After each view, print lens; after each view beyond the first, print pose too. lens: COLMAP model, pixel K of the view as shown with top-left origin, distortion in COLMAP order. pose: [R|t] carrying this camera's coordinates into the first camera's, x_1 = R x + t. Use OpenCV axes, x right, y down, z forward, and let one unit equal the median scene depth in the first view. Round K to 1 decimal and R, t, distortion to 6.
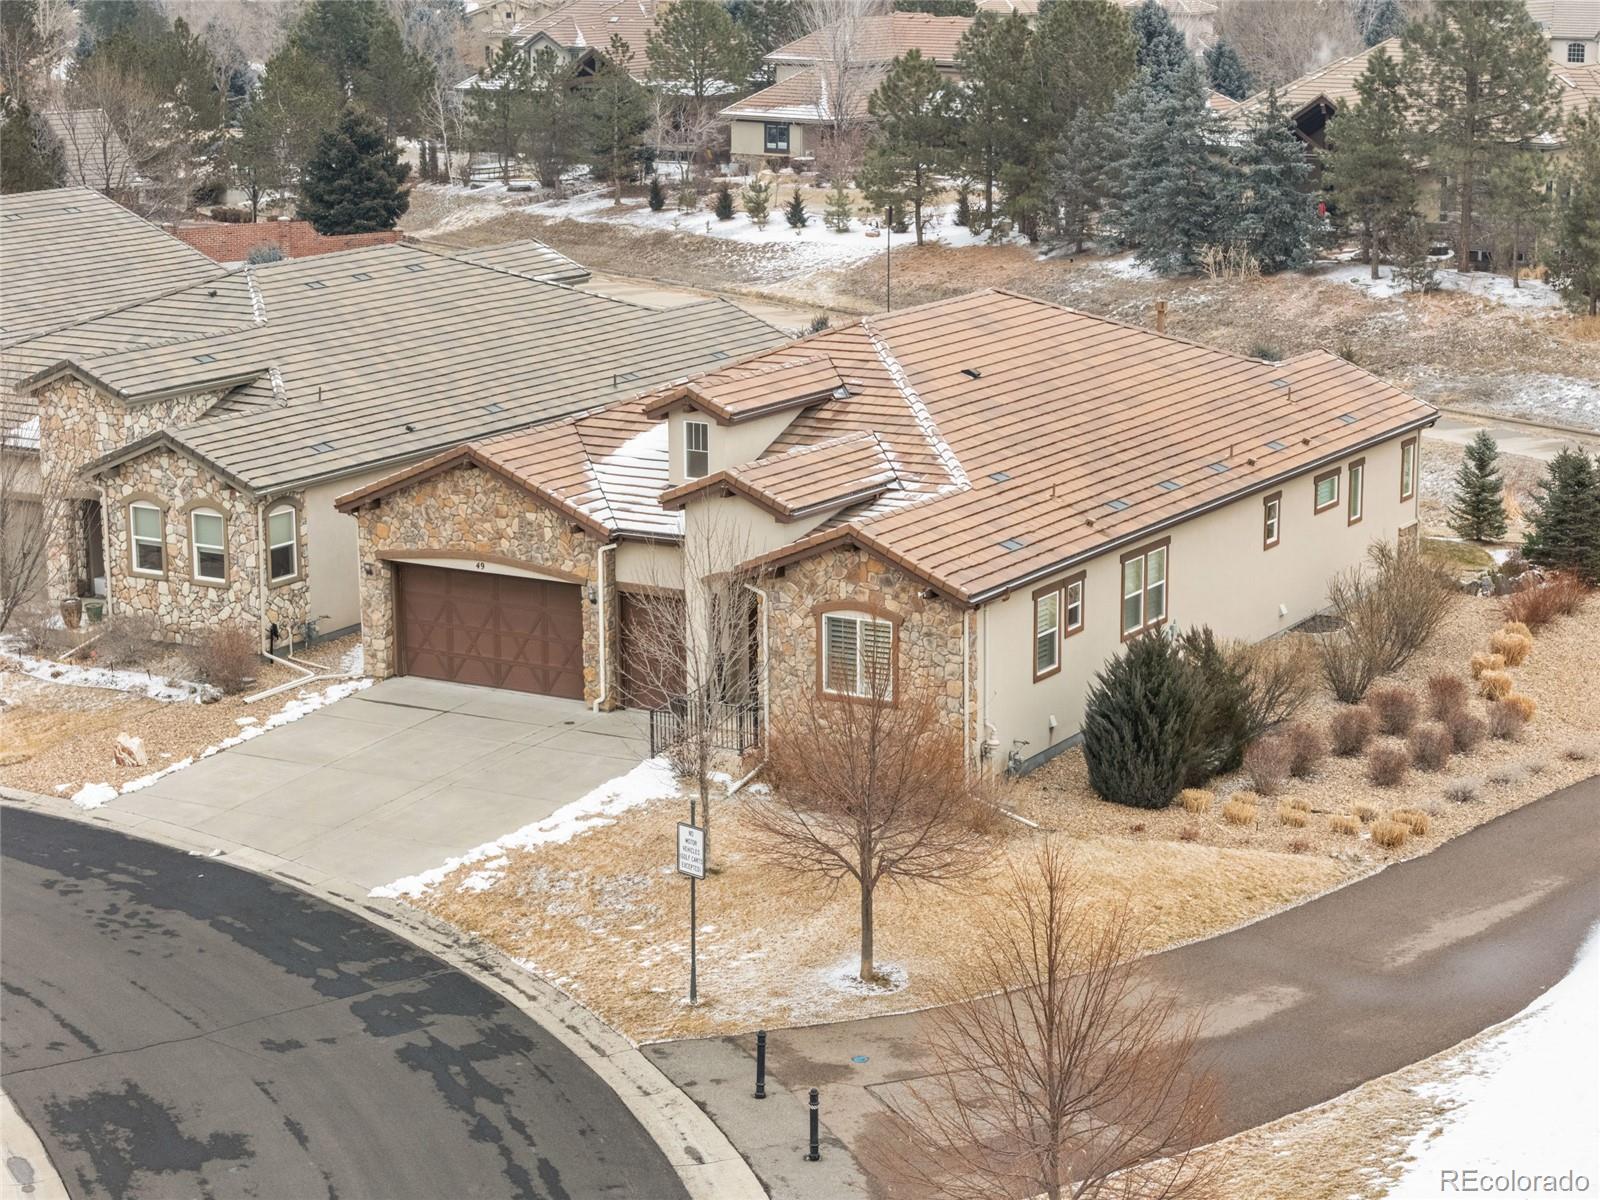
lens RADIAL K [[3289.0, 0, 803.4], [0, 3289.0, 596.0], [0, 0, 1]] dist [-0.013537, 0.000000]
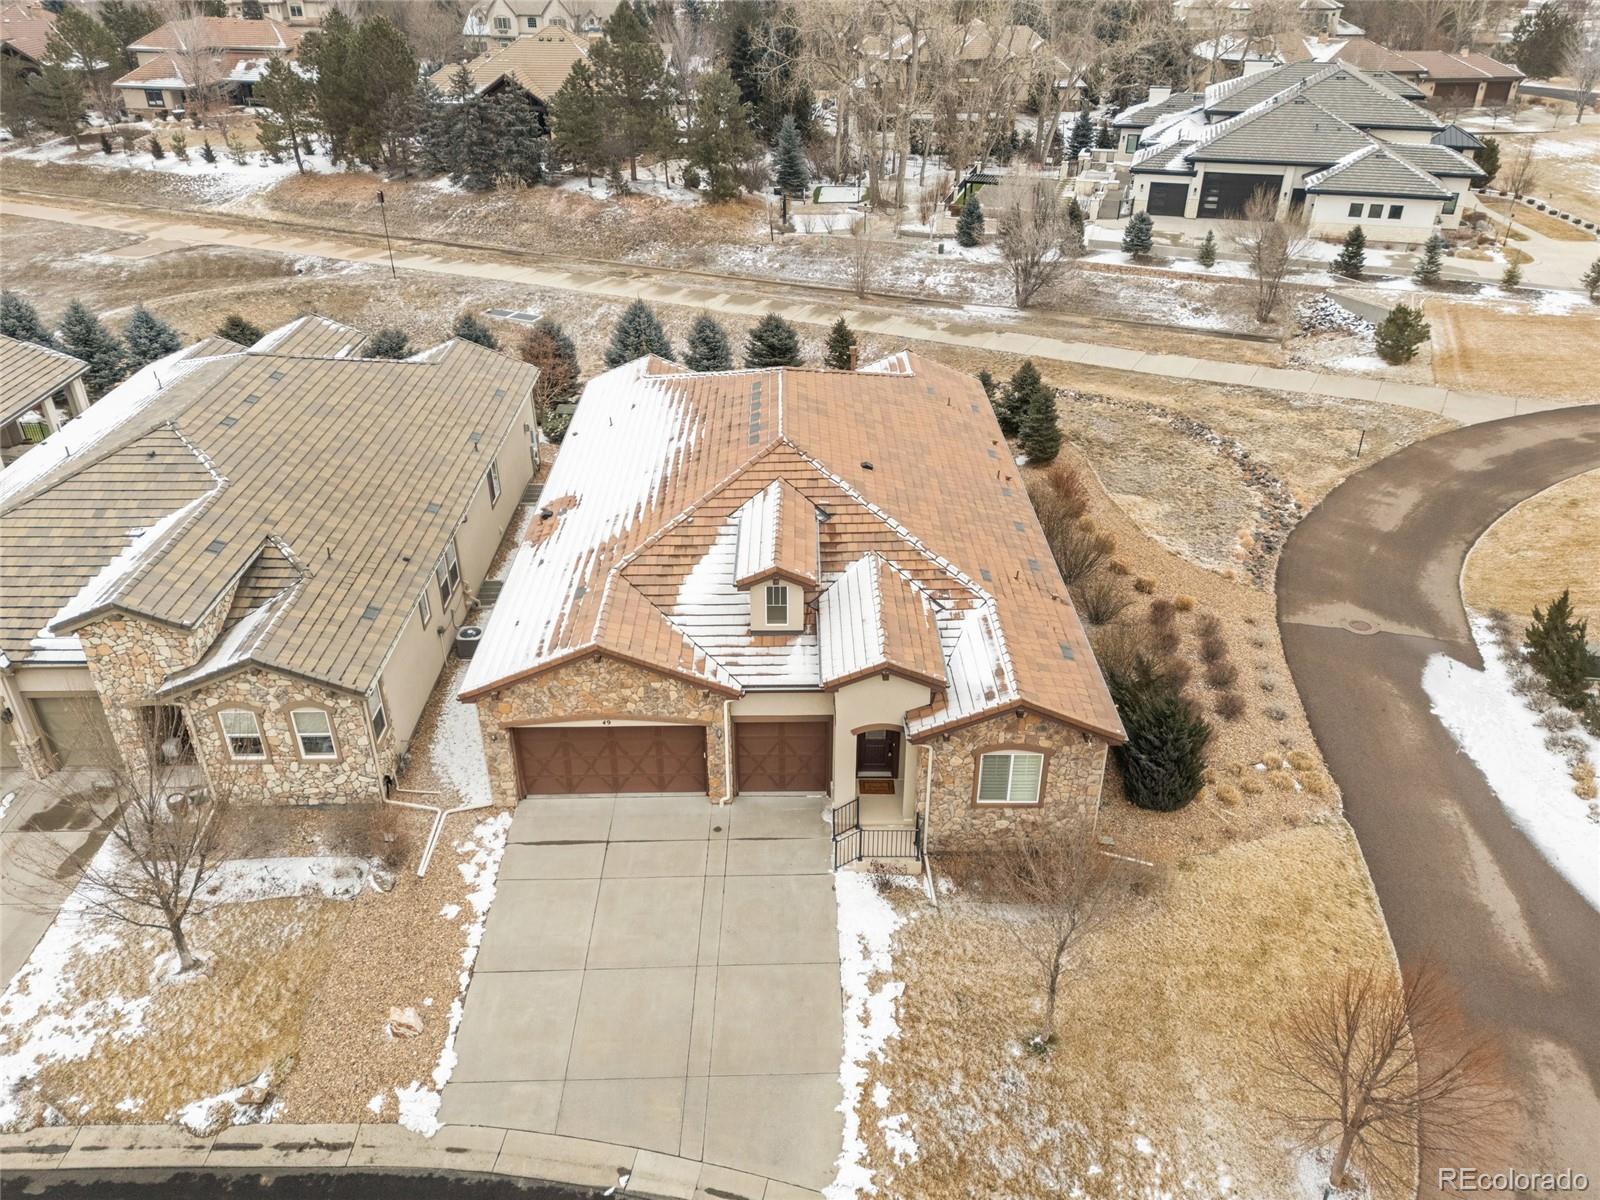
lens RADIAL K [[1189.8, 0, 807.9], [0, 1189.8, 597.5], [0, 0, 1]] dist [0.068514, -0.055320]
pose [[0.854125, -0.255836, 0.452790, -0.214198], [0.106140, 0.938063, 0.329806, -0.184249], [-0.509122, -0.233636, 0.828377, 0.575975]]
